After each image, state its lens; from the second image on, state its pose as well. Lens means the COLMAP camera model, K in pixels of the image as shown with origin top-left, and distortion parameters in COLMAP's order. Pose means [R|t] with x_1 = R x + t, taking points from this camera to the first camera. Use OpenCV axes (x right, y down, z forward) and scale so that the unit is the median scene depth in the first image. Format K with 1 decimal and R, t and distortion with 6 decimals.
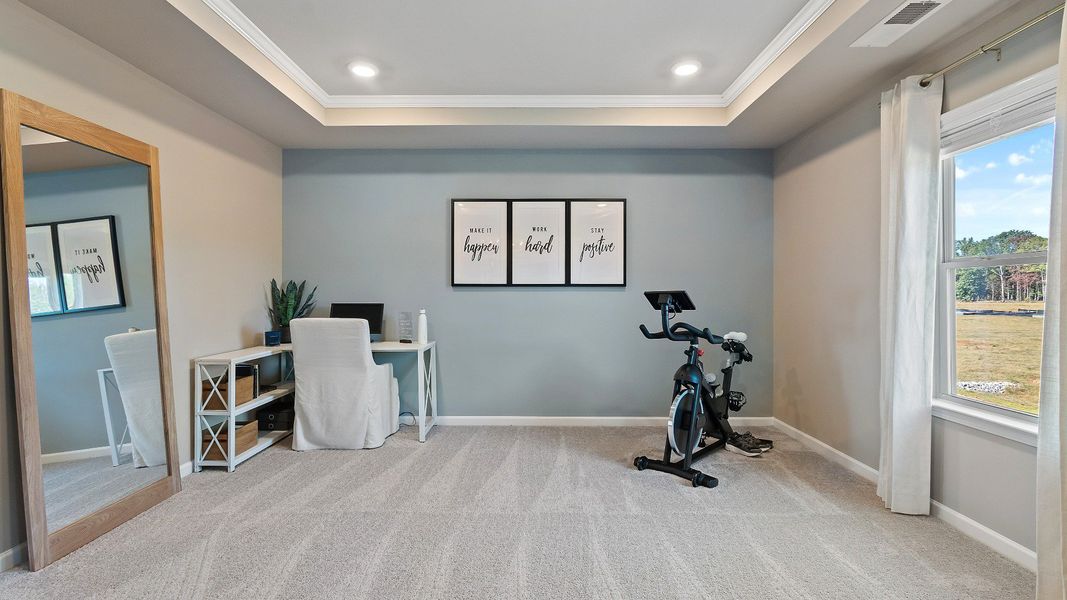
lens RADIAL K [[475.8, 0, 524.2], [0, 475.8, 296.5], [0, 0, 1]] dist [0.003351, -0.003159]
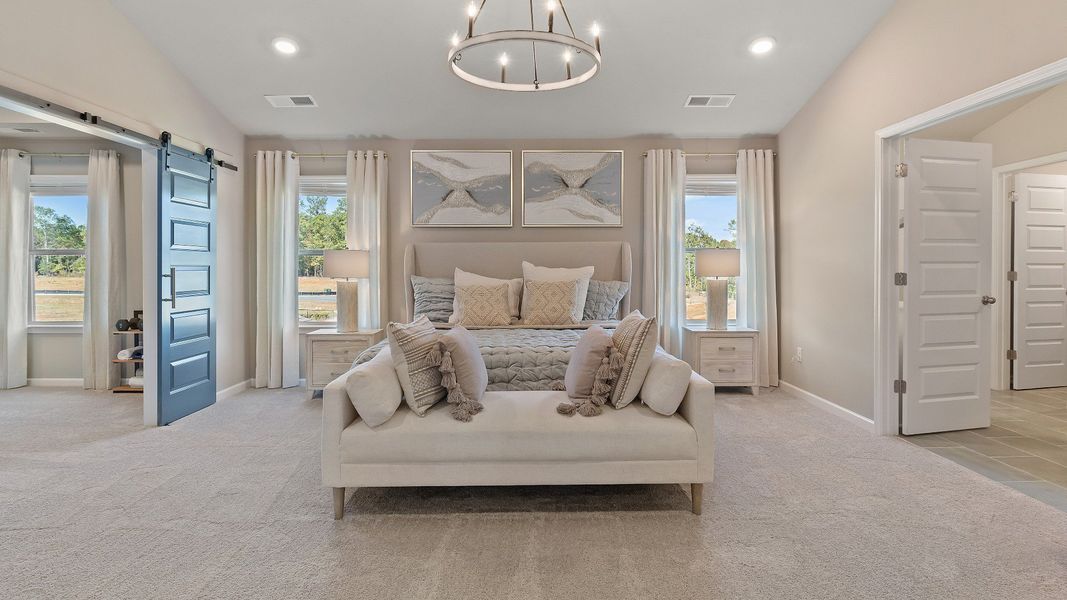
lens RADIAL K [[564.2, 0, 536.1], [0, 564.2, 273.4], [0, 0, 1]] dist [0.003751, -0.005905]
pose [[-0.034231, -0.010724, 0.999356, -1.211785], [0.005042, 0.999928, 0.010902, 0.000849], [-0.999401, 0.005412, -0.034174, -0.790808]]
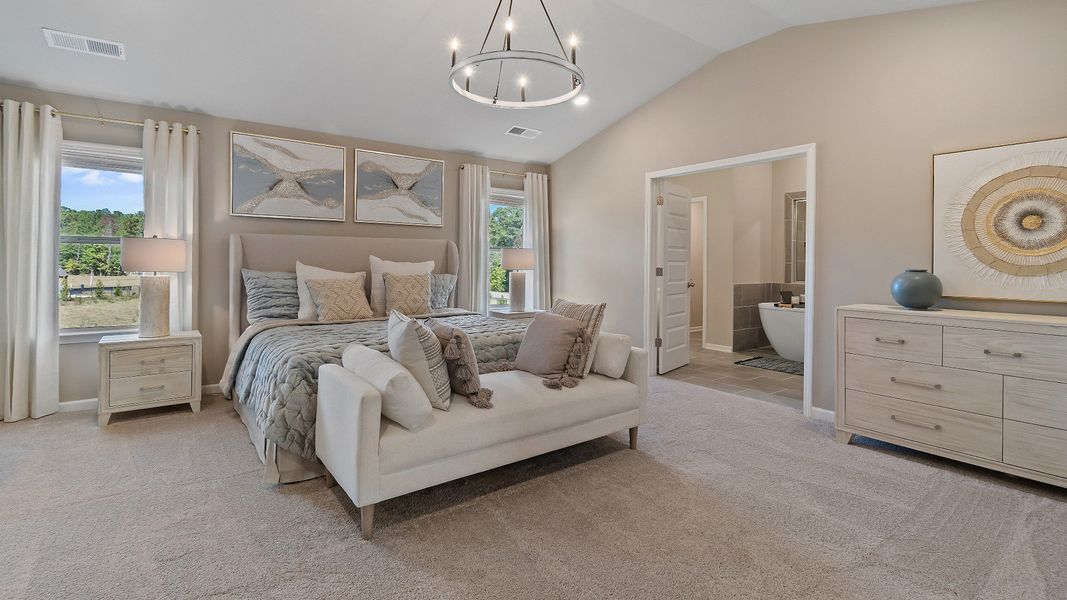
lens RADIAL K [[475.8, 0, 525.8], [0, 475.8, 263.3], [0, 0, 1]] dist [0.003351, -0.003159]
pose [[-0.596522, -0.007609, 0.802561, -1.001317], [-0.005875, 0.999970, 0.005114, -0.003811], [-0.802576, -0.001664, -0.596548, -0.293172]]
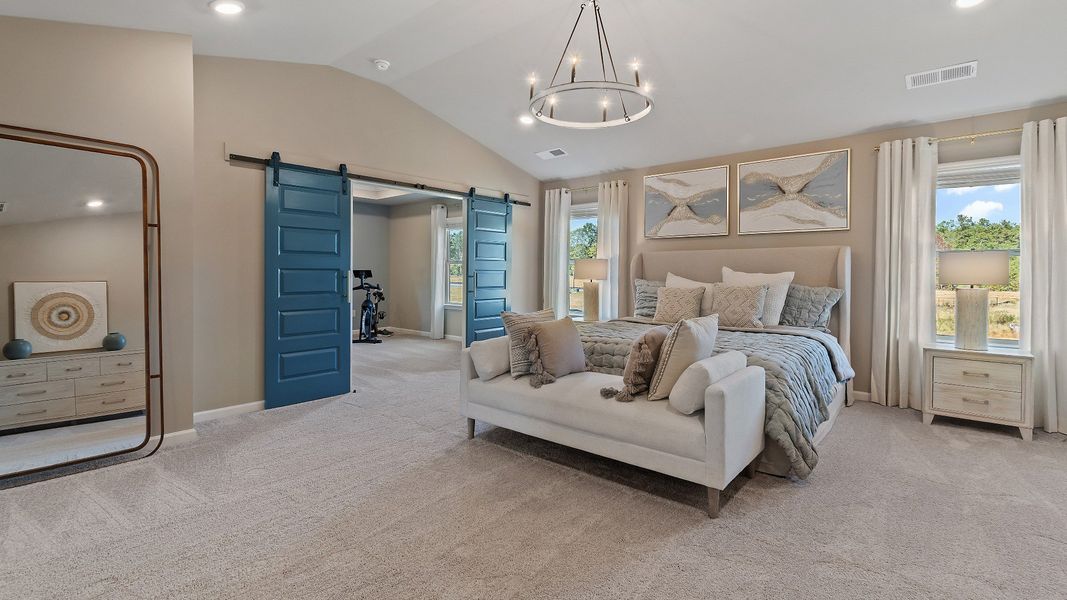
lens RADIAL K [[475.8, 0, 544.0], [0, 475.8, 273.8], [0, 0, 1]] dist [0.003351, -0.003159]
pose [[0.619929, -0.001825, 0.784656, -1.094658], [-0.000293, 0.999997, 0.002557, 0.001607], [-0.784658, -0.001816, 0.619926, -1.332010]]
